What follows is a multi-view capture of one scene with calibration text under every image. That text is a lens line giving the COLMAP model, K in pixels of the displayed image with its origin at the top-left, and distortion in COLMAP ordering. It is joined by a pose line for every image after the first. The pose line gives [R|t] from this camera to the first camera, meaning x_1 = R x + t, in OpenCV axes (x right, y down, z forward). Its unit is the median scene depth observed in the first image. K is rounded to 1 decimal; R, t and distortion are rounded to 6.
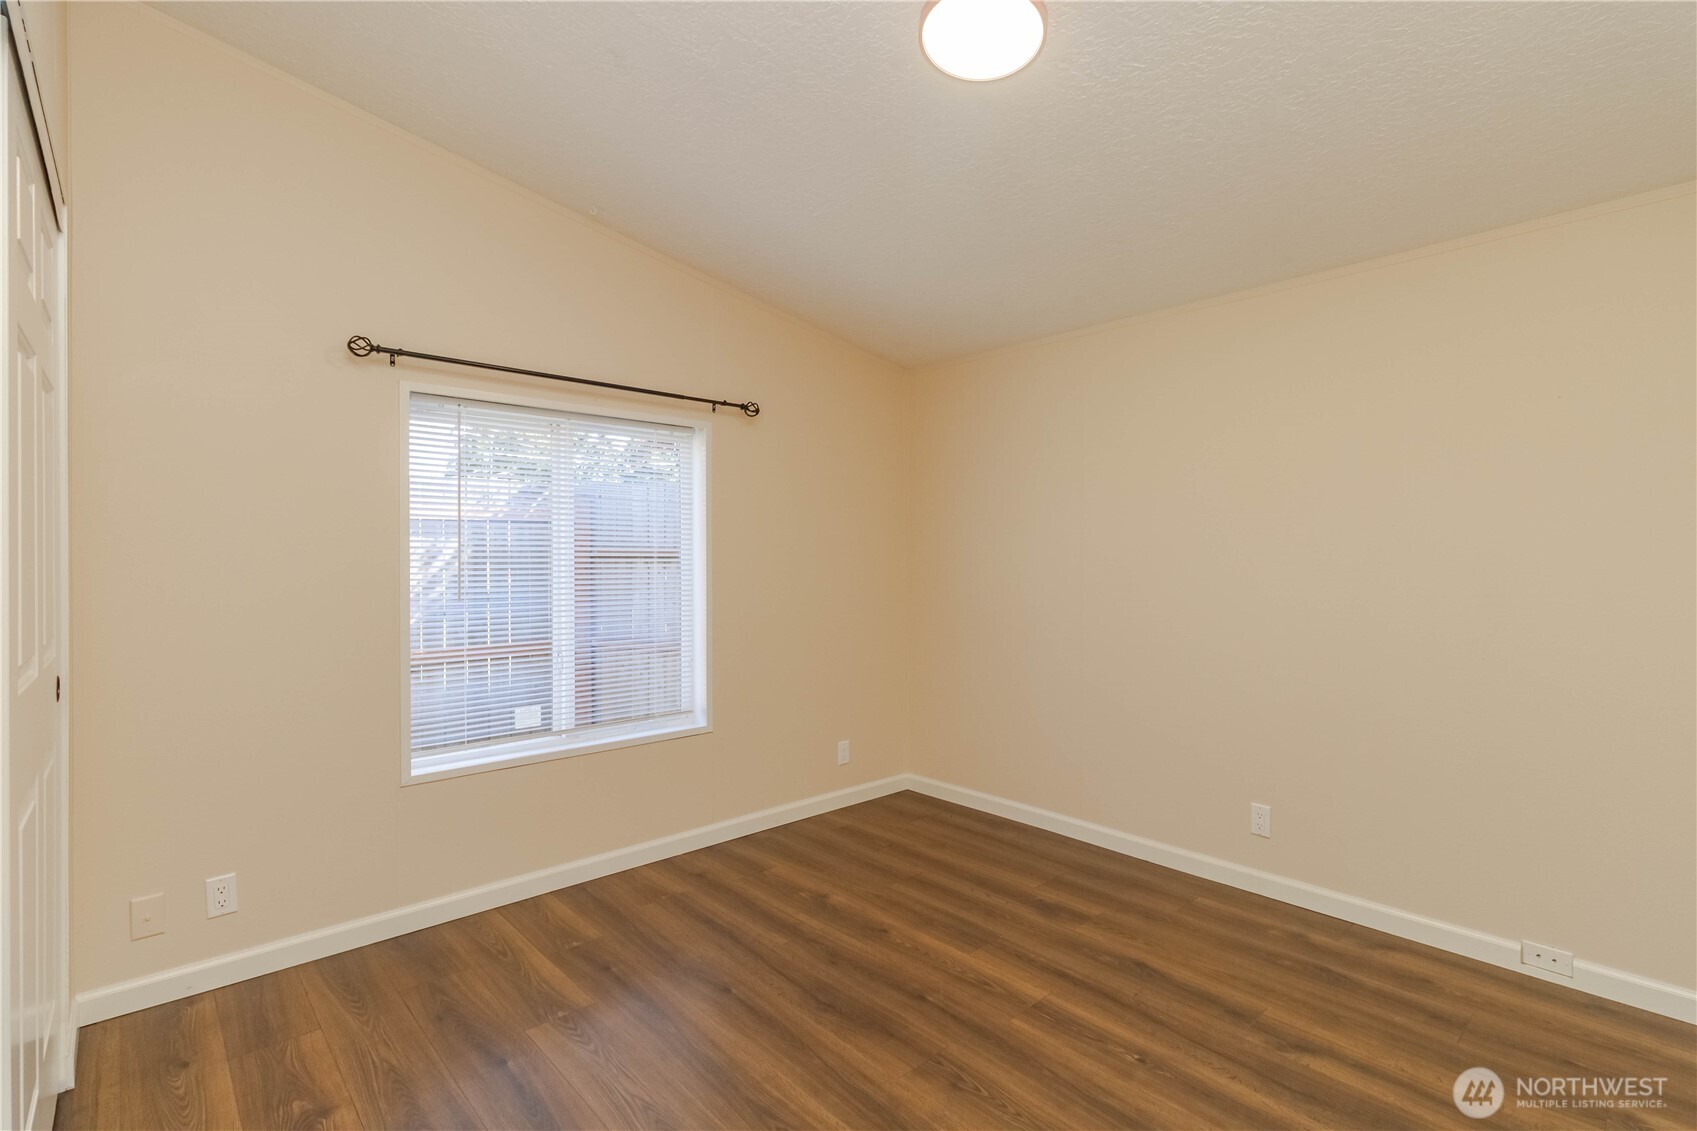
lens RADIAL K [[795.1, 0, 852.8], [0, 795.1, 559.2], [0, 0, 1]] dist [0.000798, 0.000624]
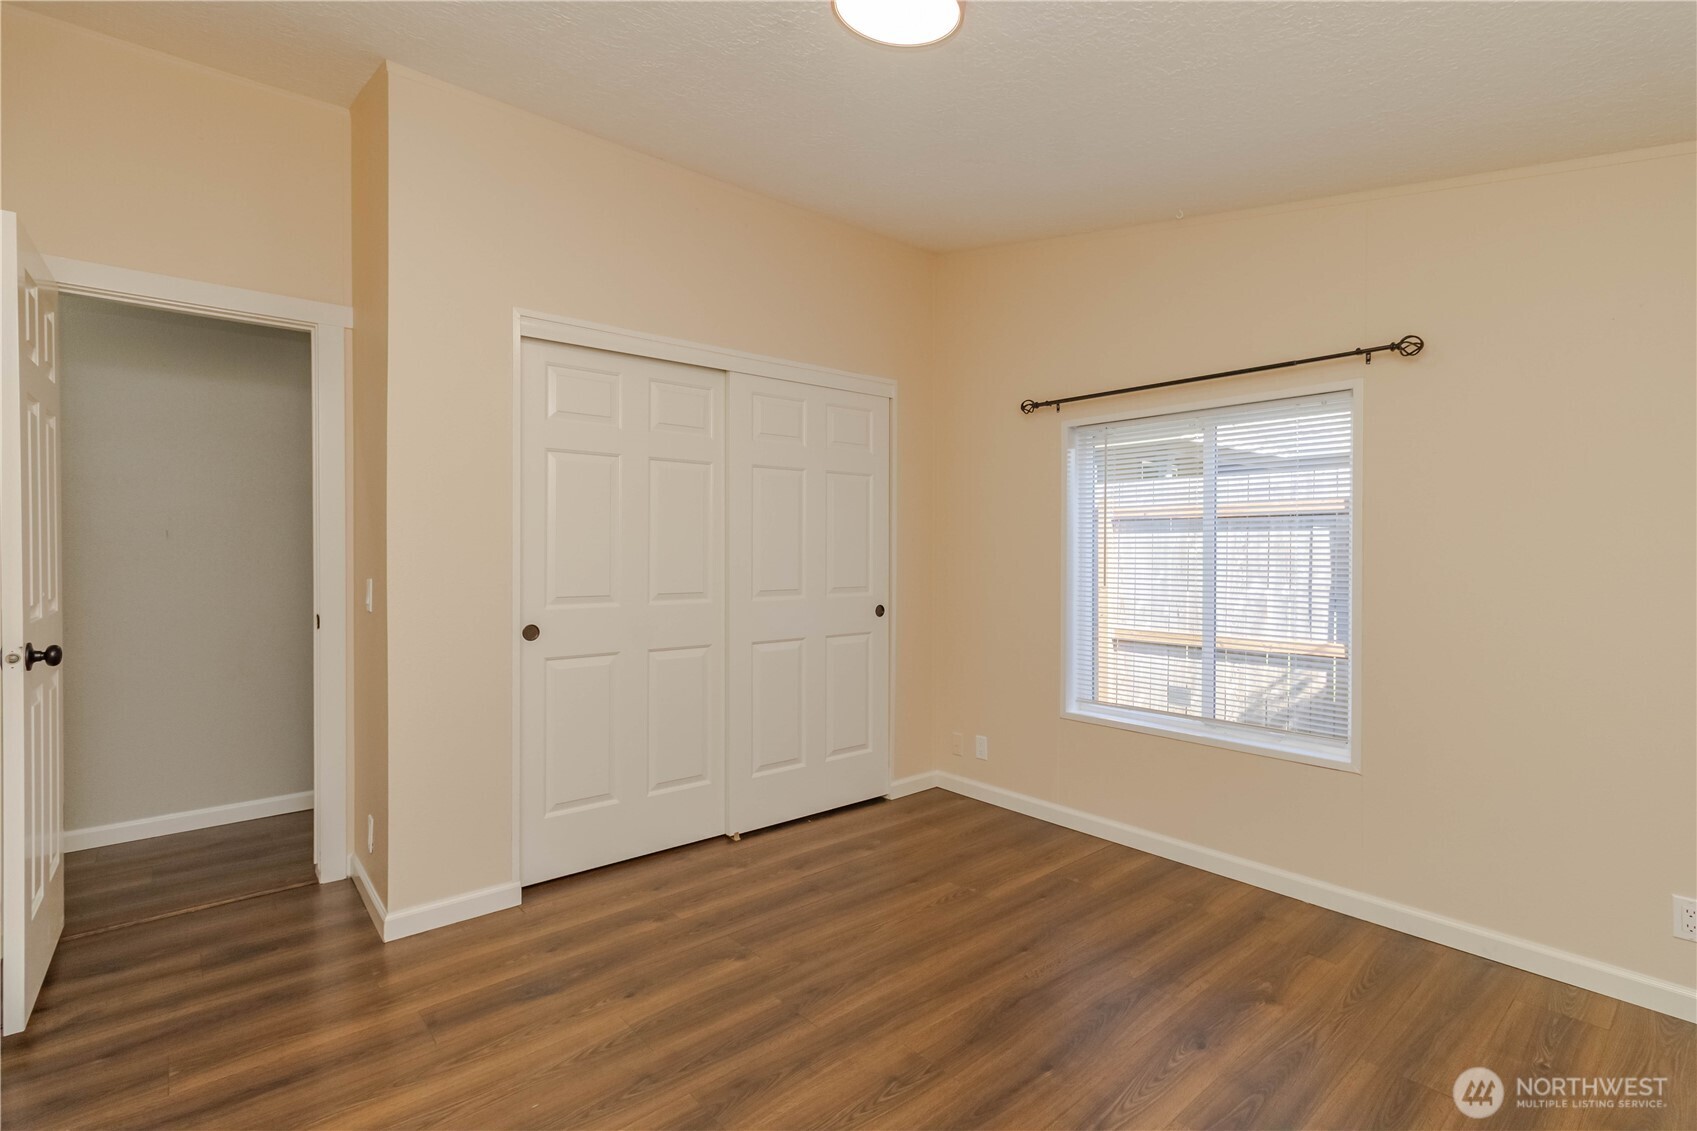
lens RADIAL K [[770.8, 0, 855.6], [0, 770.8, 552.2], [0, 0, 1]] dist [0.005154, 0.000114]
pose [[-0.019356, 0.008622, -0.999775, 0.764072], [0.002974, 0.999959, 0.008566, -0.011868], [0.999808, -0.002807, -0.019380, 0.670896]]
